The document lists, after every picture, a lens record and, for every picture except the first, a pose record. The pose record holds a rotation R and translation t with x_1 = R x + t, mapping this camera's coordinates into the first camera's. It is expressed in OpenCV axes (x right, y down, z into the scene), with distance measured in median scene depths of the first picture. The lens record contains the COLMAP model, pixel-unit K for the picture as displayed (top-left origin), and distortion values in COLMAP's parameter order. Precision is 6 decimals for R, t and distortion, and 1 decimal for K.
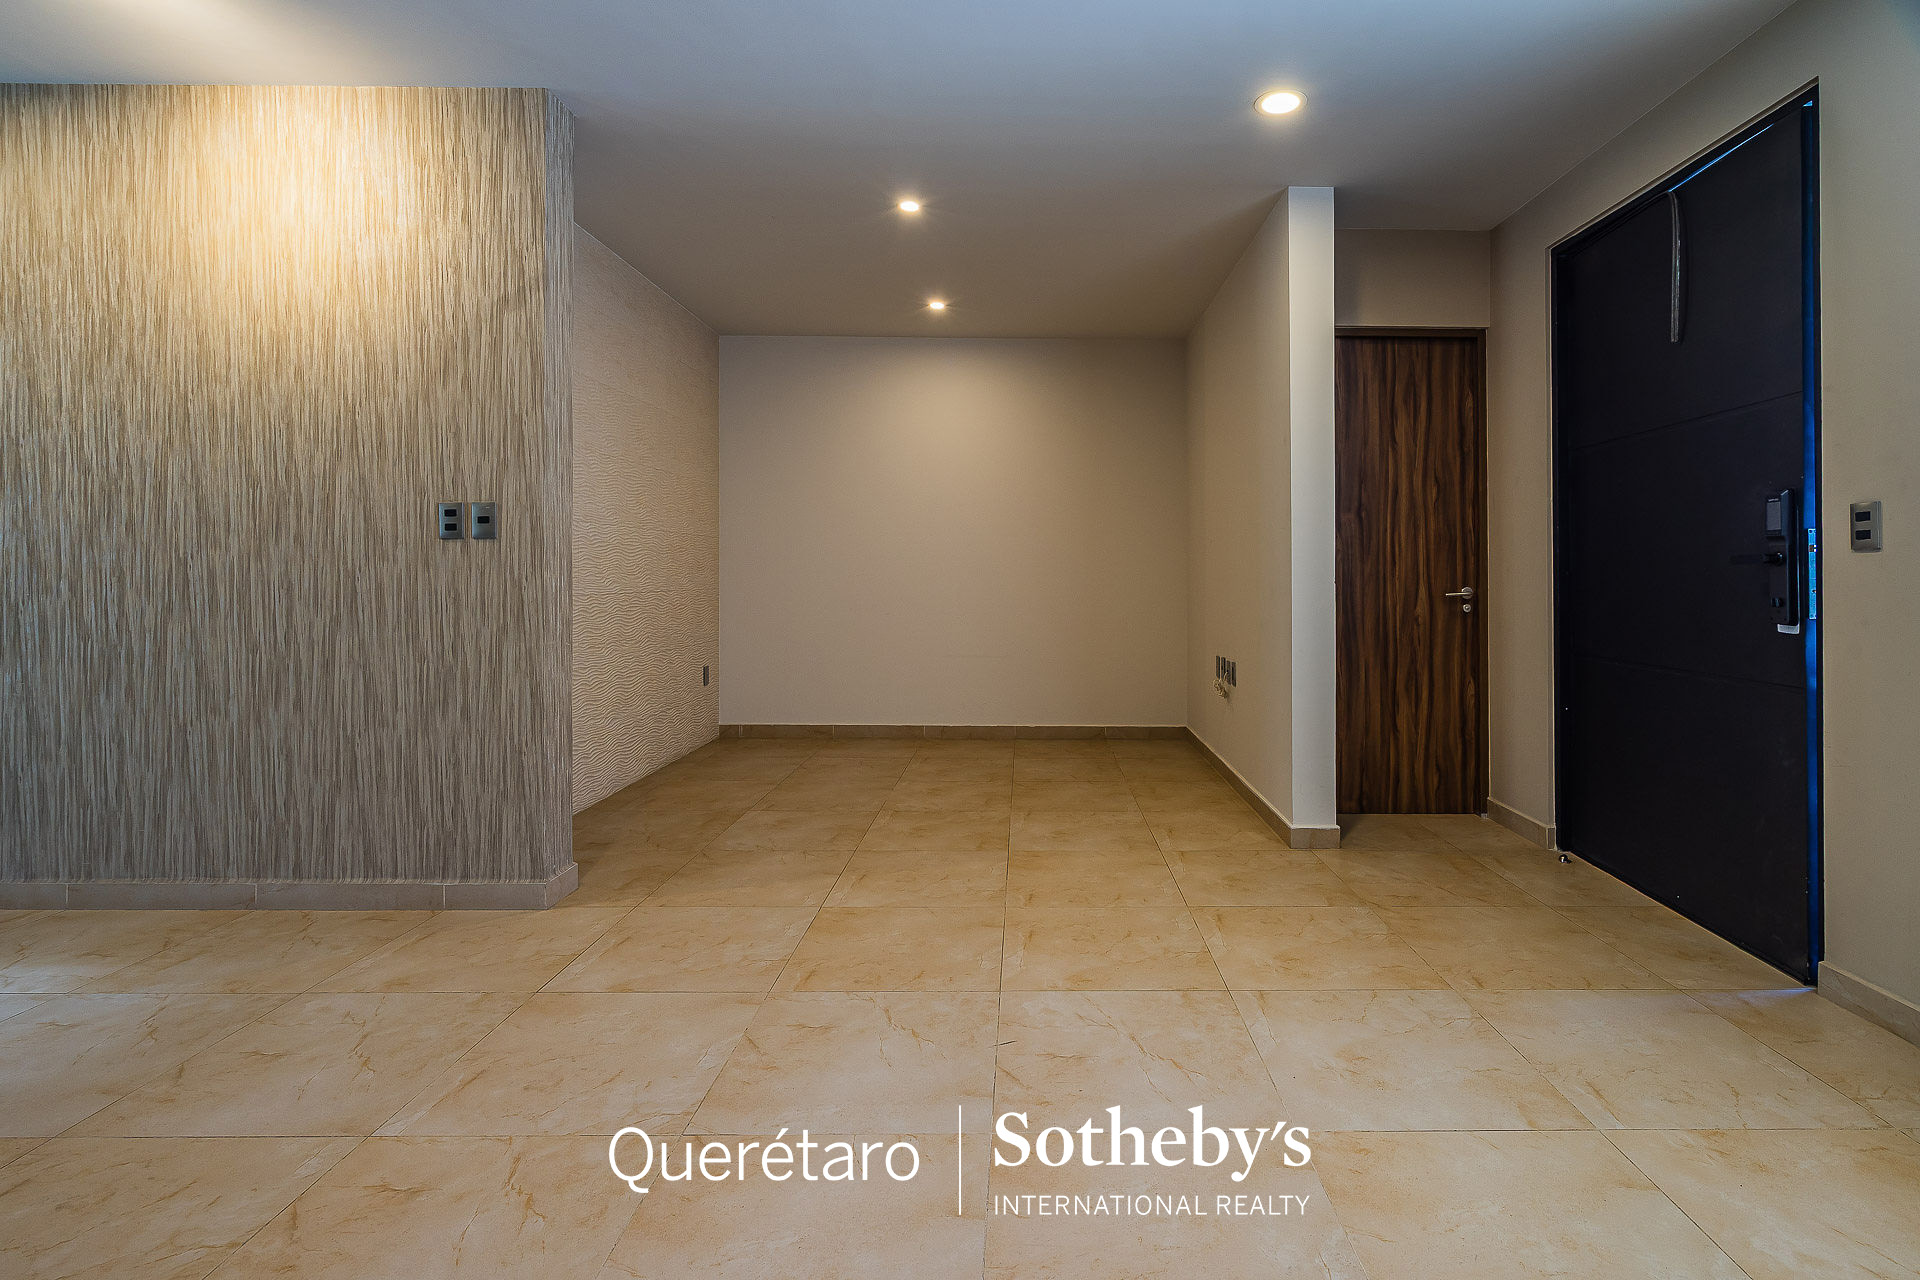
lens RADIAL K [[876.8, 0, 965.2], [0, 876.8, 580.2], [0, 0, 1]] dist [-0.006875, 0.002390]
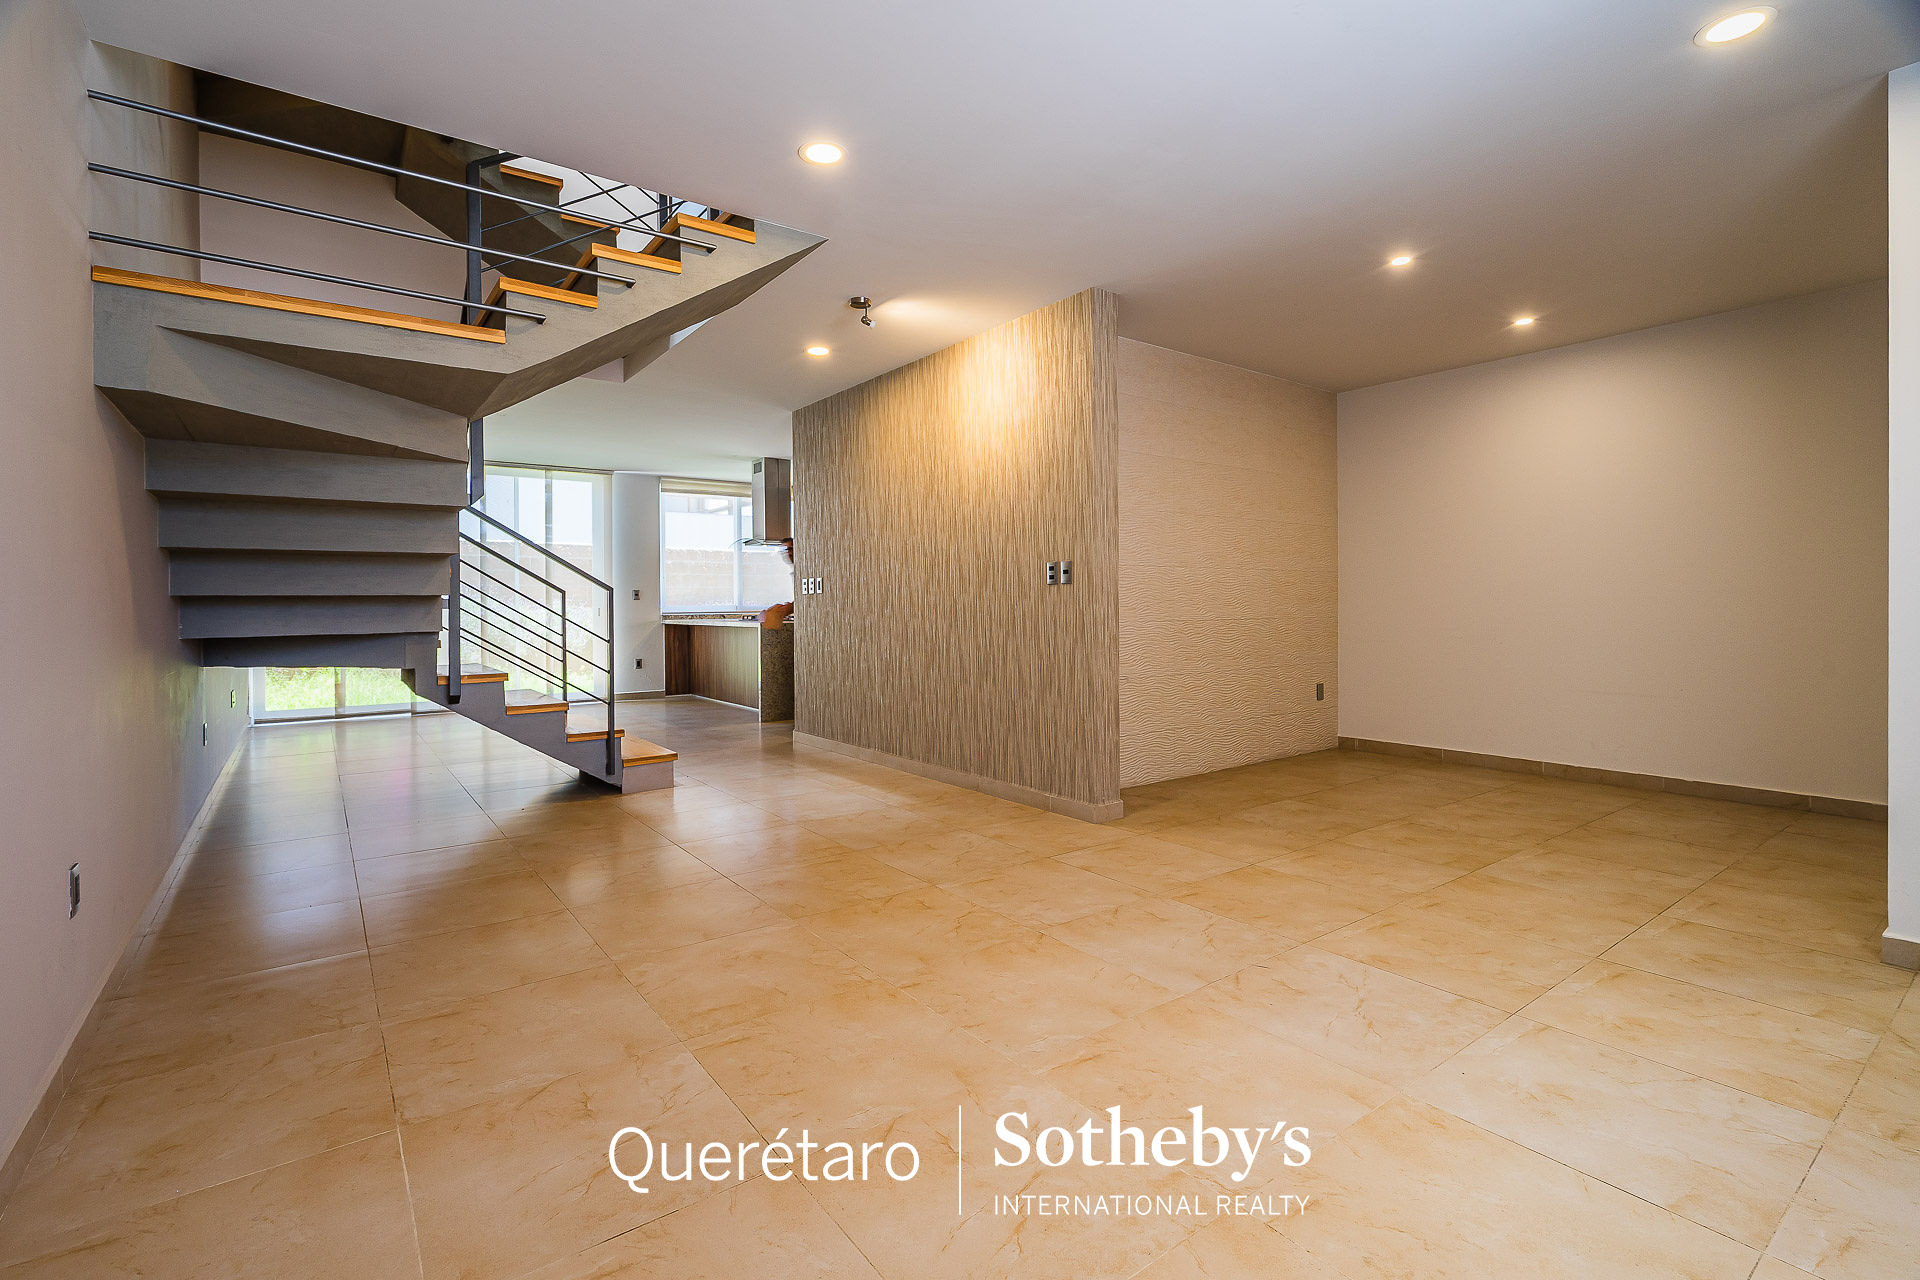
lens RADIAL K [[876.8, 0, 1010.1], [0, 876.8, 628.6], [0, 0, 1]] dist [-0.006875, 0.002390]
pose [[0.613773, 0.012183, -0.789389, 0.652039], [0.004007, 0.999820, 0.018546, 0.004212], [0.789472, -0.014546, 0.613614, -0.060218]]
